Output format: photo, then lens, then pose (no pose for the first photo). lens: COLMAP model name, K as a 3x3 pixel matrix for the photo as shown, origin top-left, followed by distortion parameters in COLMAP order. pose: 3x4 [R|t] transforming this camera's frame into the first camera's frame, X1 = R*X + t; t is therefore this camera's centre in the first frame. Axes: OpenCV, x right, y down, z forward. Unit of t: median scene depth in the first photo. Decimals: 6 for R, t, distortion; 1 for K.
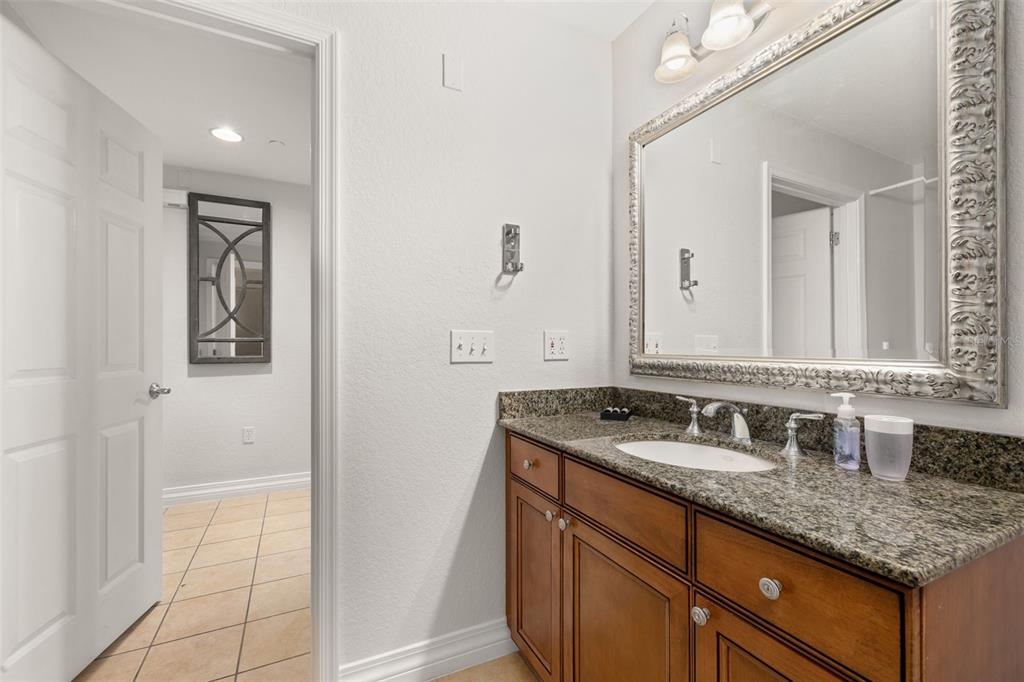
lens RADIAL K [[428.6, 0, 514.5], [0, 428.6, 349.3], [0, 0, 1]] dist [-0.000104, 0.000091]
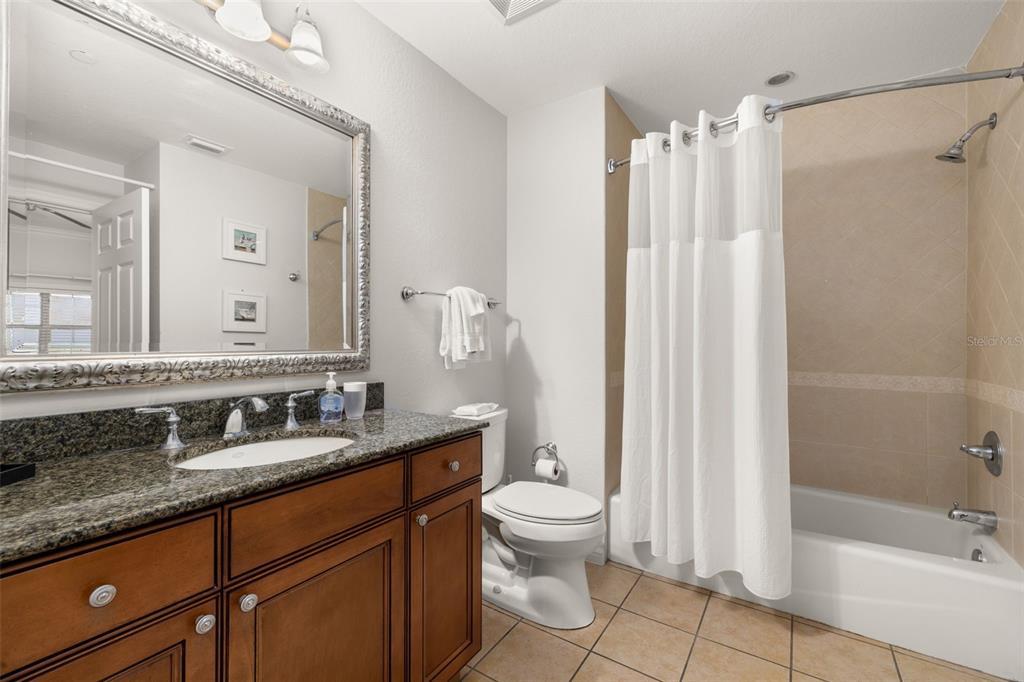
lens RADIAL K [[444.8, 0, 507.5], [0, 444.8, 340.0], [0, 0, 1]] dist [-0.000307, 0.000258]
pose [[-0.503215, -0.006224, 0.864139, -0.655565], [-0.002256, 0.999980, 0.005888, -0.016131], [-0.864159, 0.001013, -0.503219, 0.922968]]
